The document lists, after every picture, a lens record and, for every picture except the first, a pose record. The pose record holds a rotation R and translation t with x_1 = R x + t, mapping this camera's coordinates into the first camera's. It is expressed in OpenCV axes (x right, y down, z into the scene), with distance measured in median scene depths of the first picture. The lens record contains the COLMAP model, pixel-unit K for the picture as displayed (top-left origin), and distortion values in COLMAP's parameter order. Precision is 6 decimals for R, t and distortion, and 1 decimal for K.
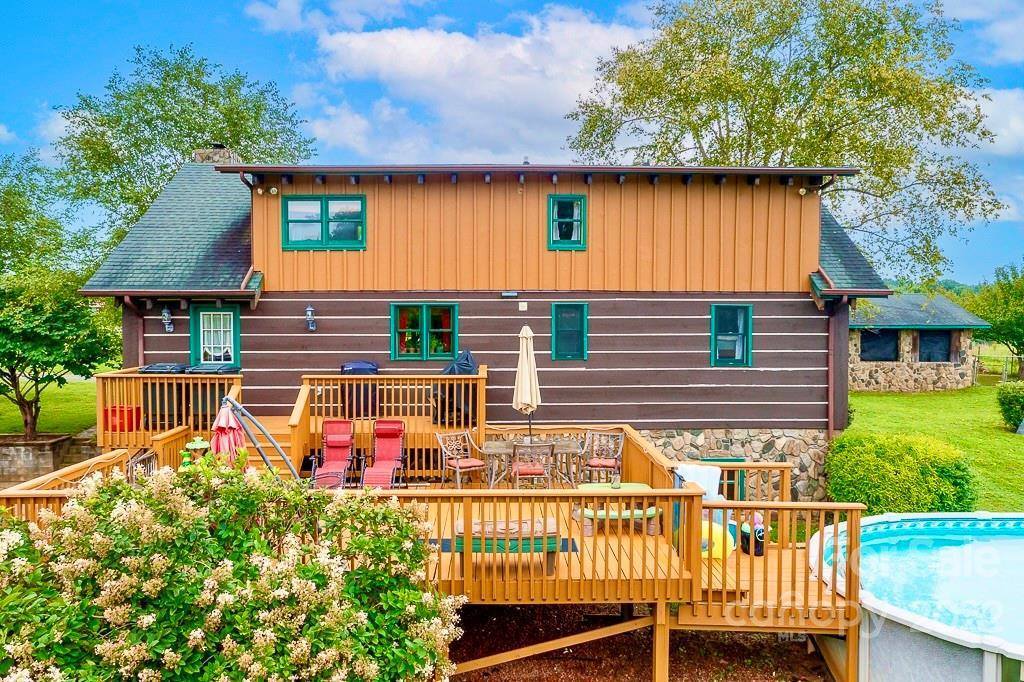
lens RADIAL K [[805.0, 0, 512.0], [0, 805.0, 341.0], [0, 0, 1]] dist [-0.016269, 0.056890]
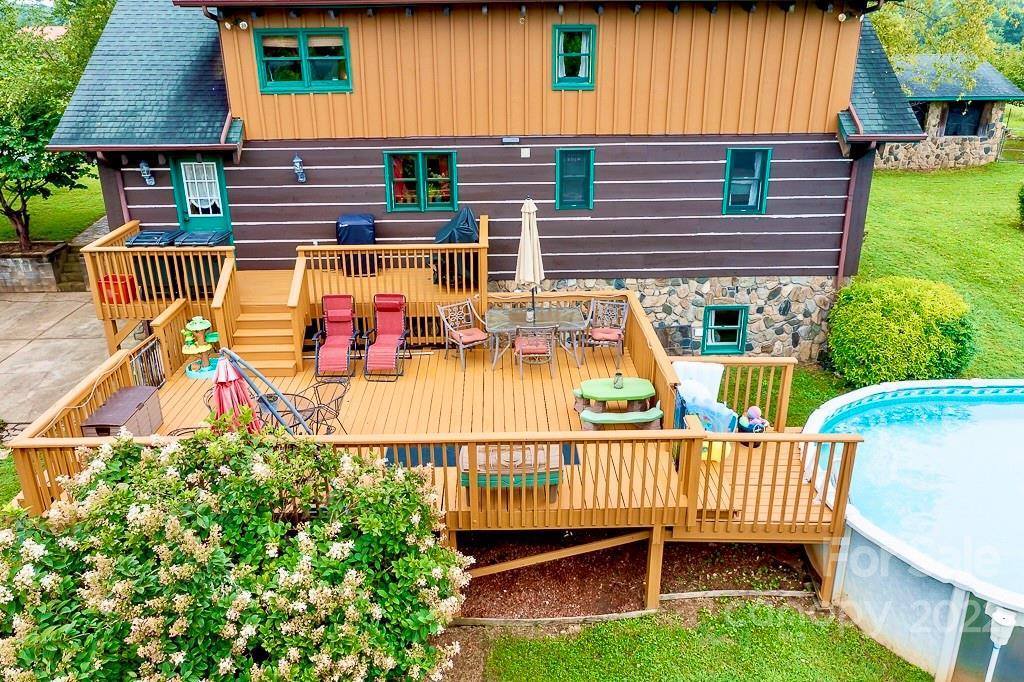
lens RADIAL K [[809.2, 0, 512.0], [0, 809.2, 341.0], [0, 0, 1]] dist [-0.006823, 0.038906]
pose [[0.999953, -0.008459, -0.004658, 0.000686], [0.009523, 0.943759, 0.330498, -0.148017], [0.001600, -0.330527, 0.943795, 0.042939]]
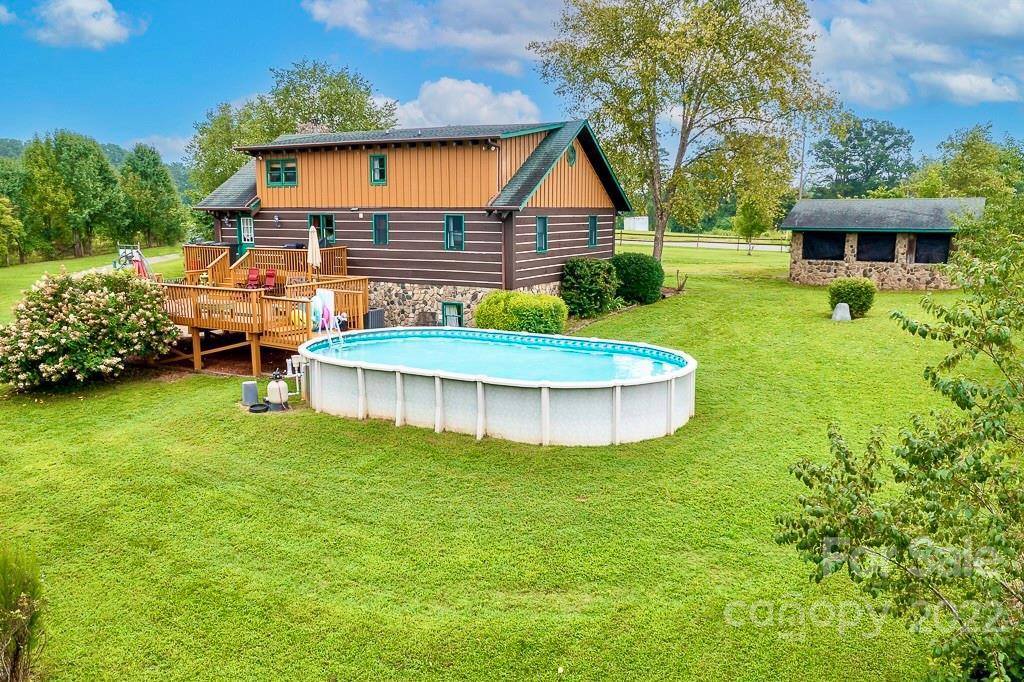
lens RADIAL K [[805.0, 0, 512.0], [0, 805.0, 341.0], [0, 0, 1]] dist [-0.016269, 0.056890]
pose [[0.866844, 0.080369, -0.492058, 1.282220], [-0.018028, 0.991330, 0.130156, -0.003101], [0.498253, -0.103954, 0.860778, -0.483293]]
